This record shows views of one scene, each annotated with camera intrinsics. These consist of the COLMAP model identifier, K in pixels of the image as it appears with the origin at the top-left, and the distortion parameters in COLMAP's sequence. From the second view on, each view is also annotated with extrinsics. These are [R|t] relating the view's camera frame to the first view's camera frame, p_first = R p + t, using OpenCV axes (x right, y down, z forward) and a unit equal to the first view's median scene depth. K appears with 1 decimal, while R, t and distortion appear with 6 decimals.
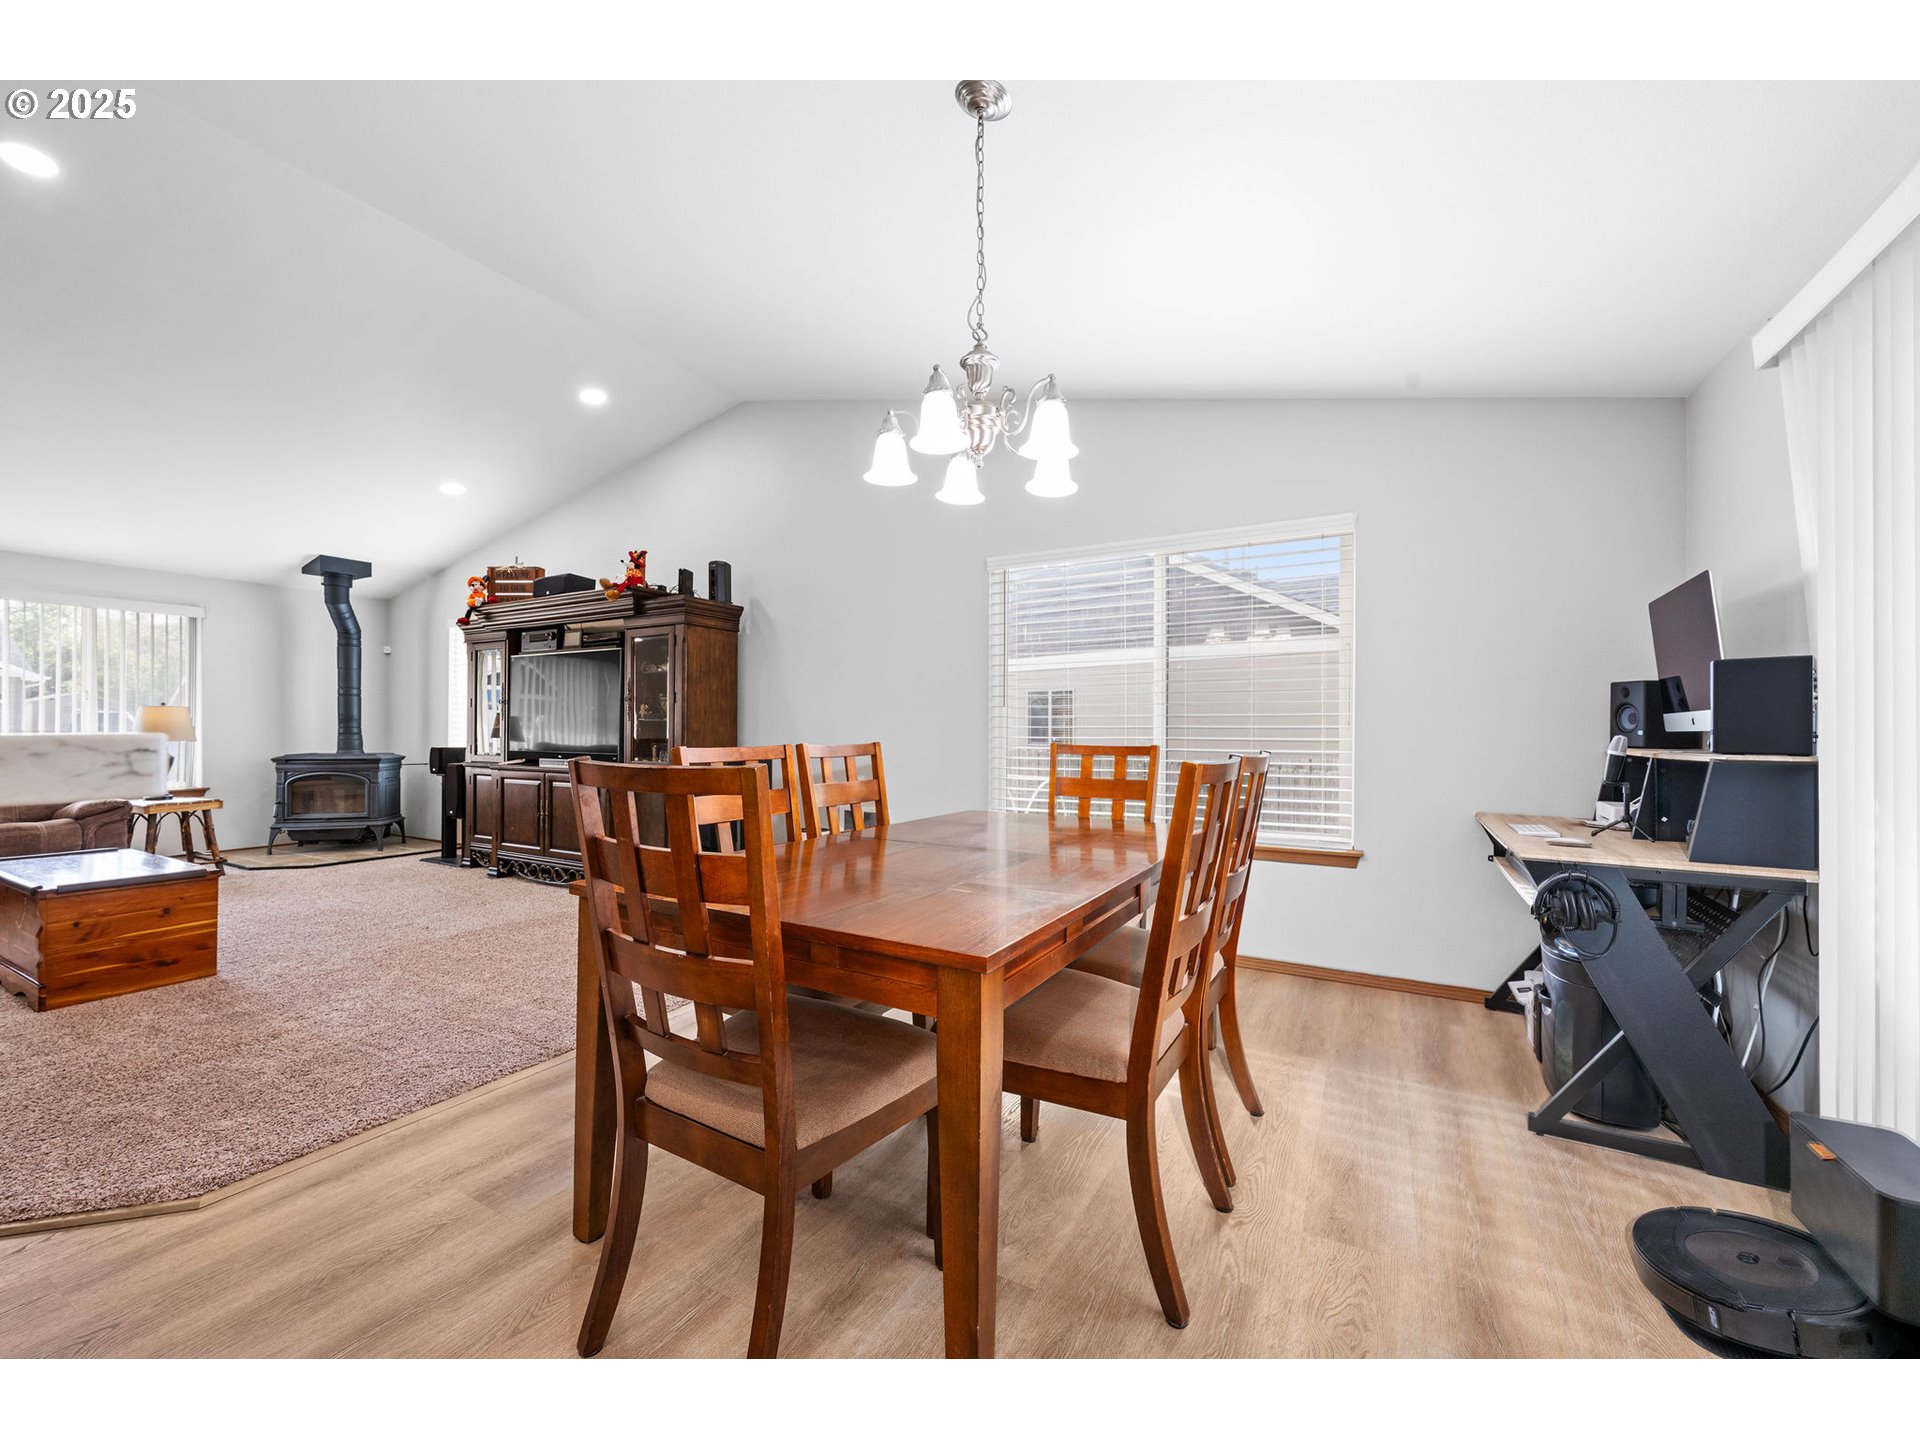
lens RADIAL K [[755.2, 0, 956.5], [0, 755.2, 723.2], [0, 0, 1]] dist [0.001439, -0.000605]
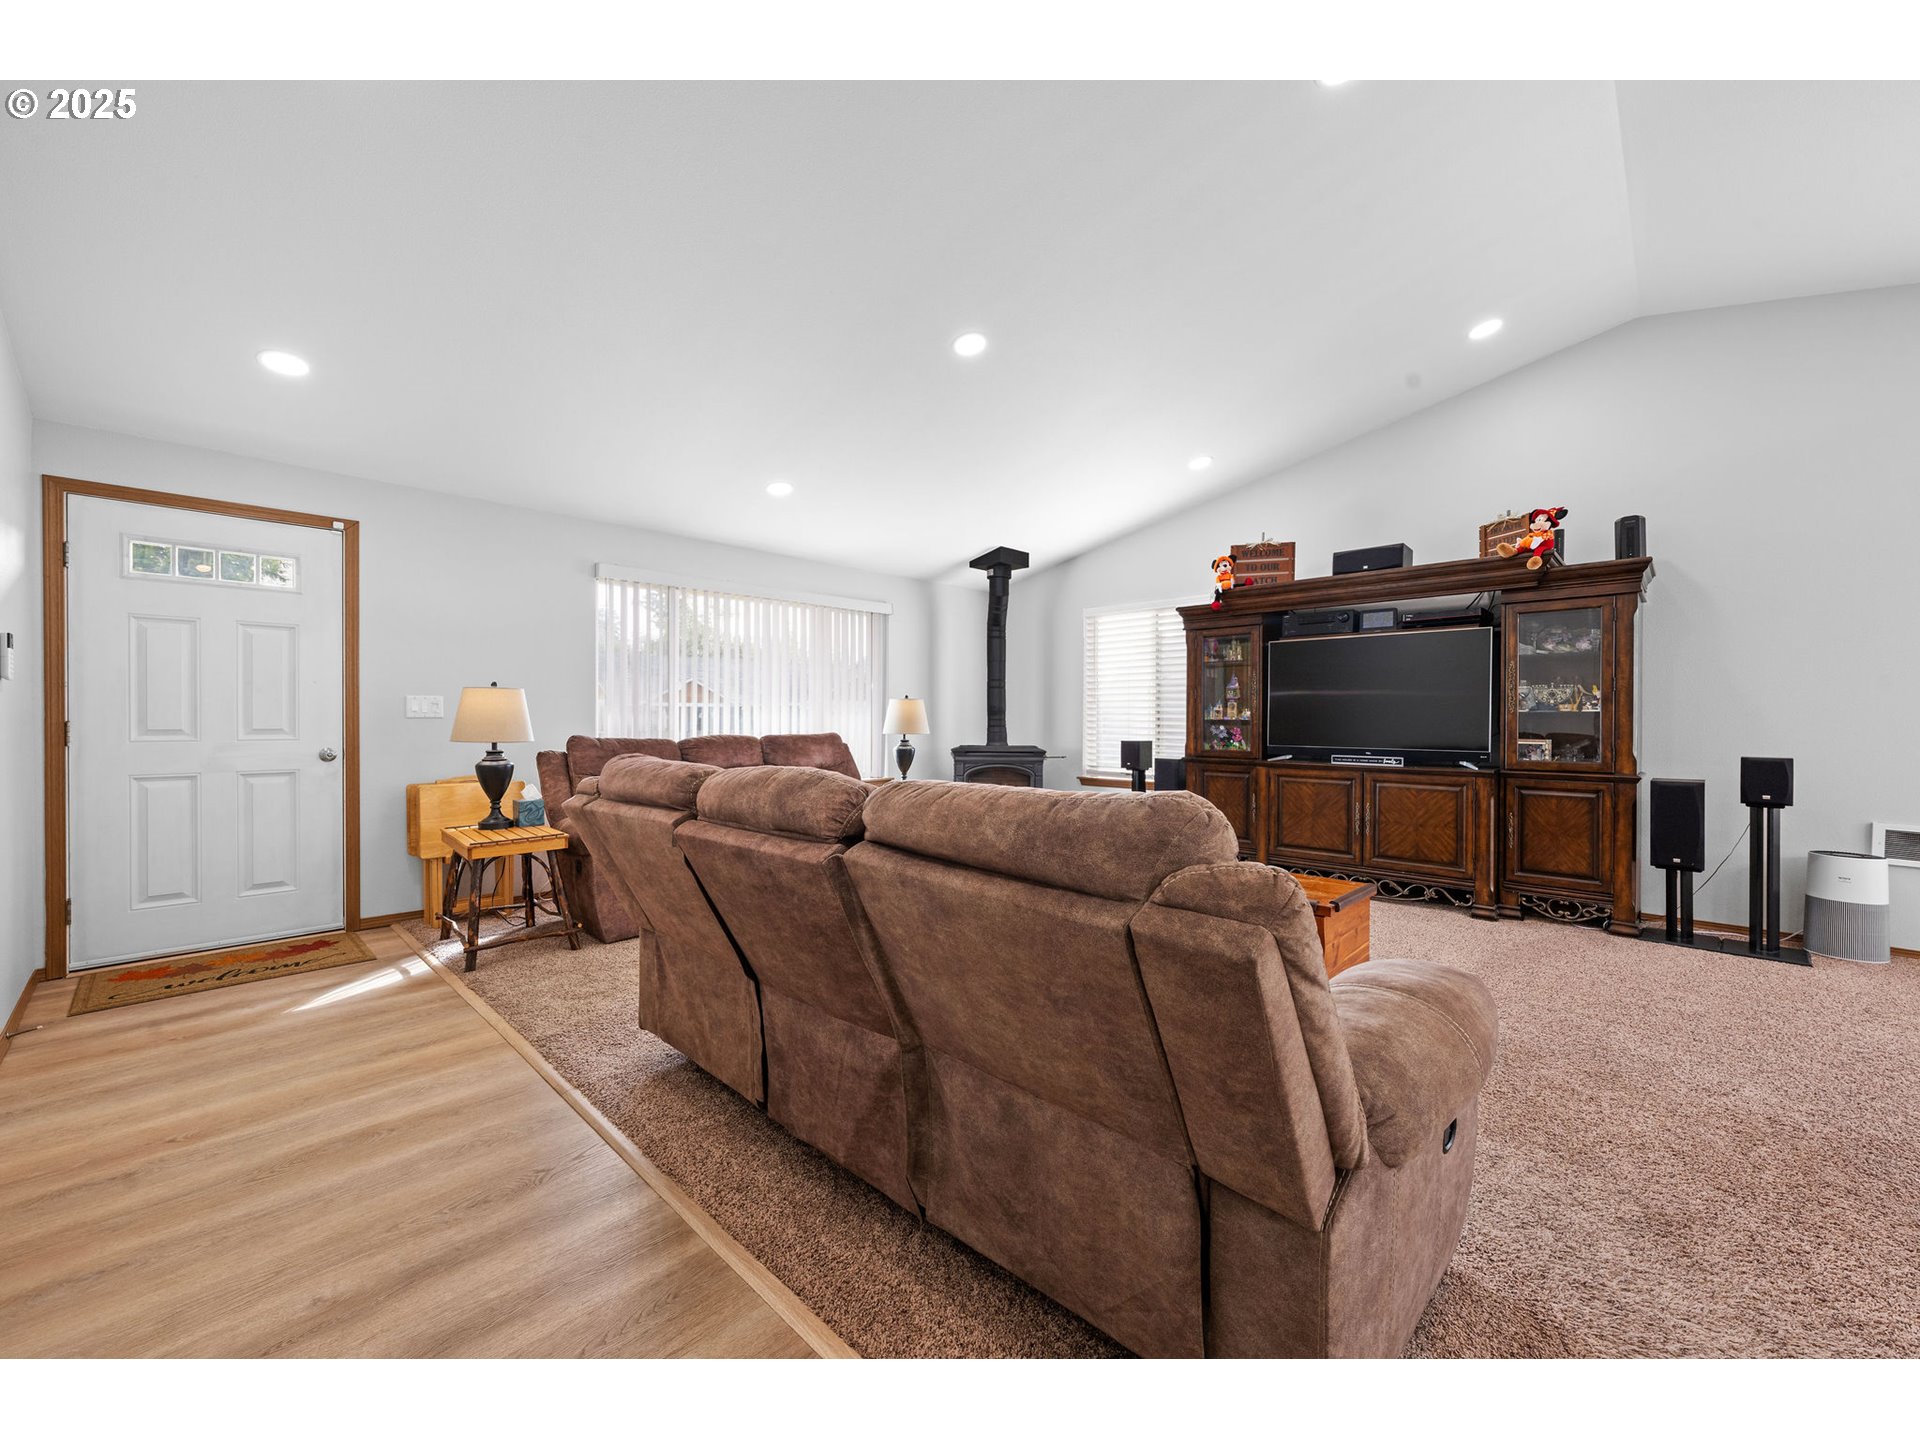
lens RADIAL K [[755.2, 0, 964.0], [0, 755.2, 728.2], [0, 0, 1]] dist [0.001439, -0.000605]
pose [[0.966124, 0.002790, -0.258063, -0.746894], [0.002099, 0.999824, 0.018669, -0.003034], [0.258070, -0.018578, 0.965948, 0.028354]]
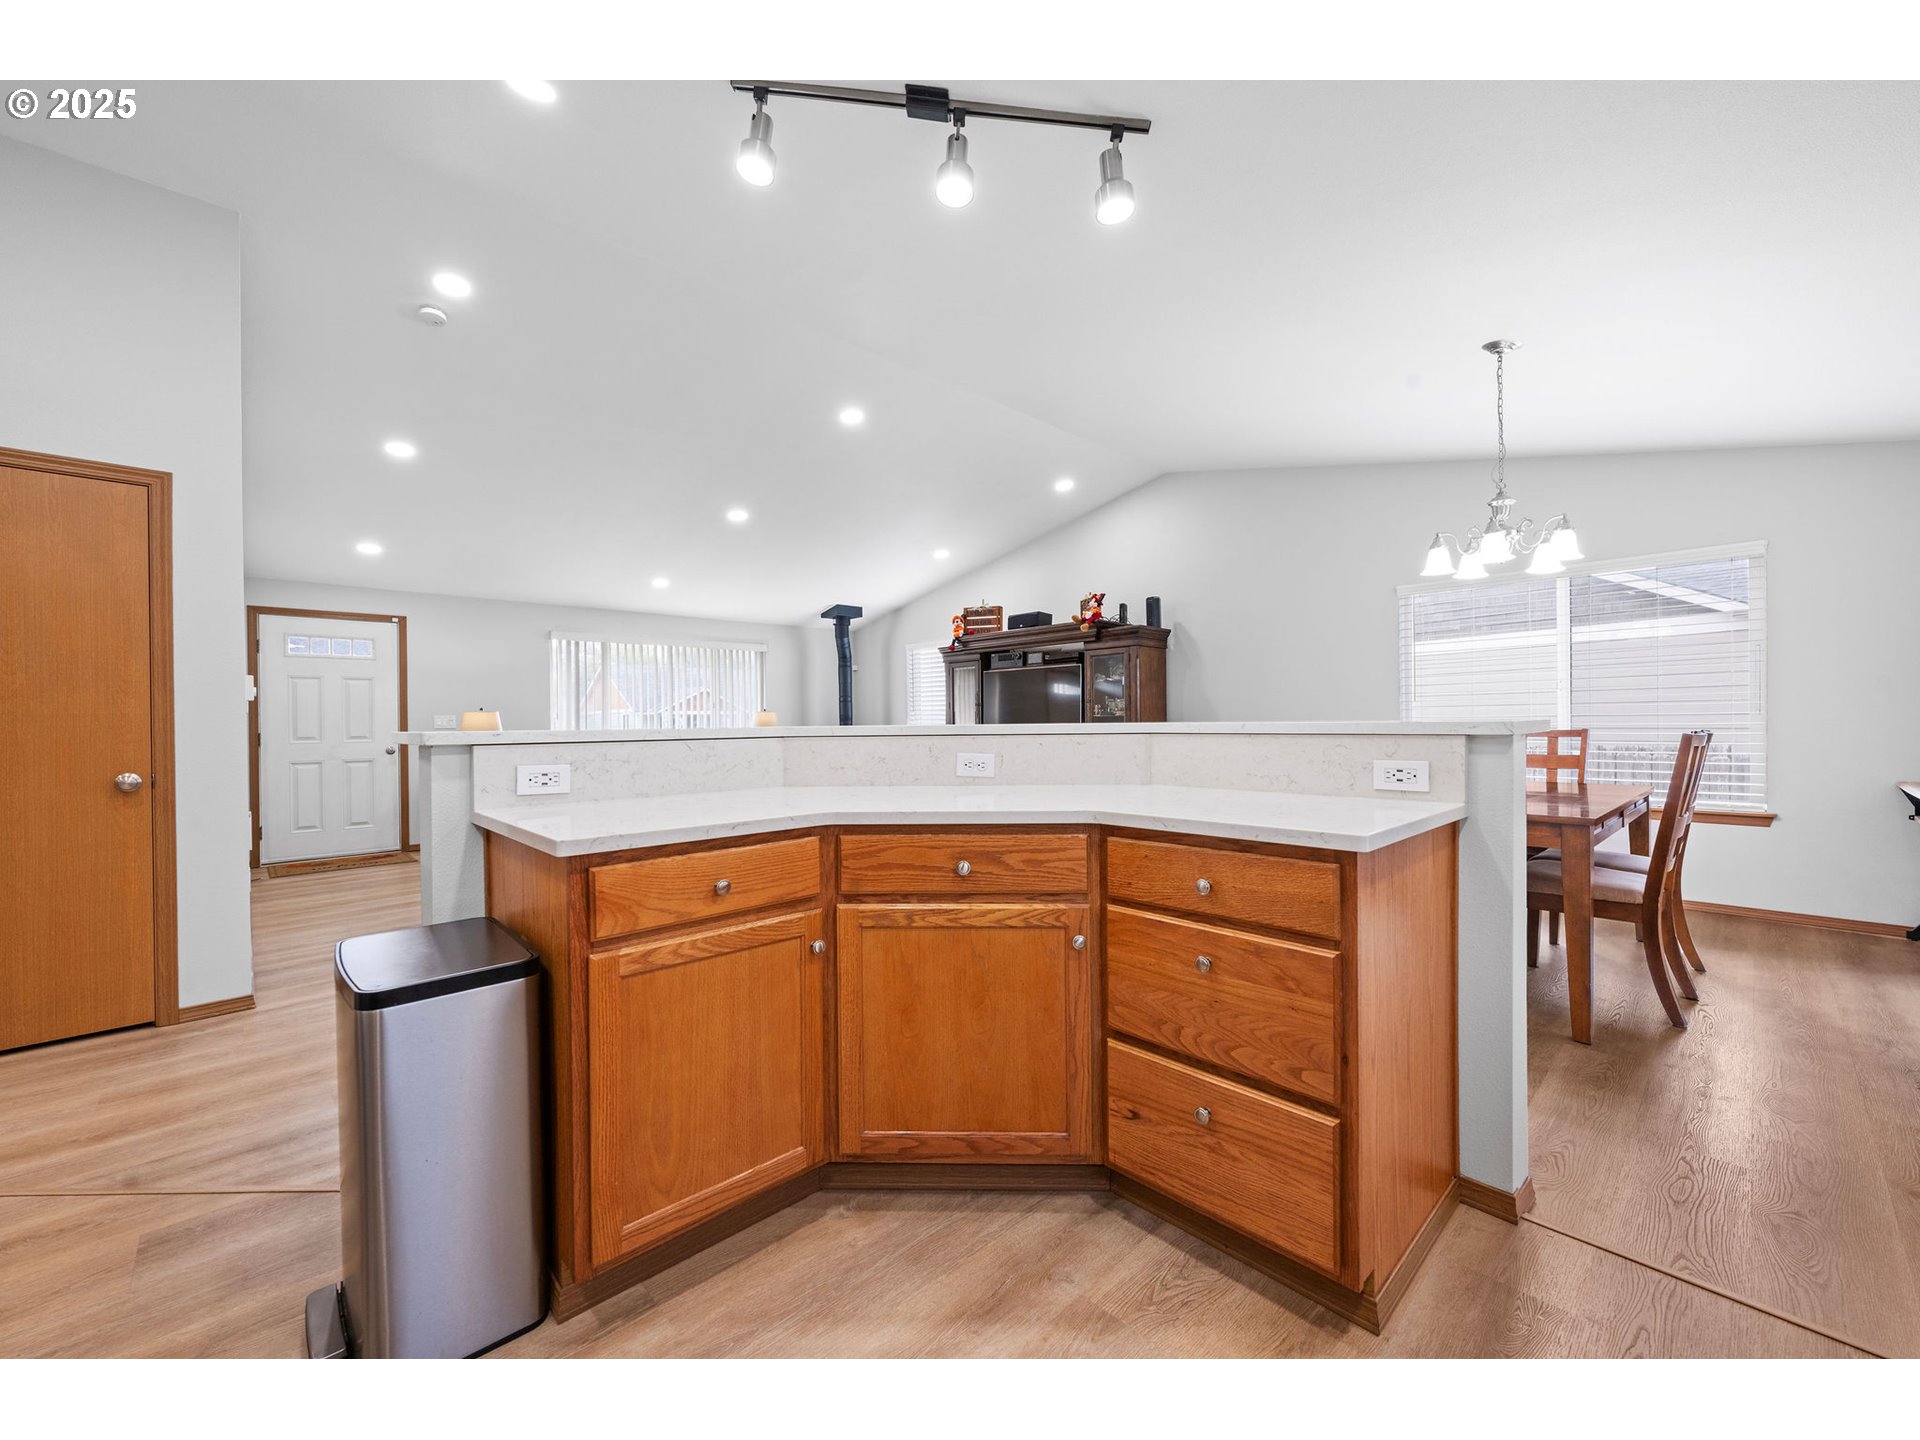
lens RADIAL K [[755.2, 0, 962.1], [0, 755.2, 726.6], [0, 0, 1]] dist [0.001439, -0.000605]
pose [[0.954868, -0.011534, -0.296805, -0.227842], [0.015961, 0.999795, 0.012497, -0.006250], [0.296600, -0.016670, 0.954856, -0.357030]]
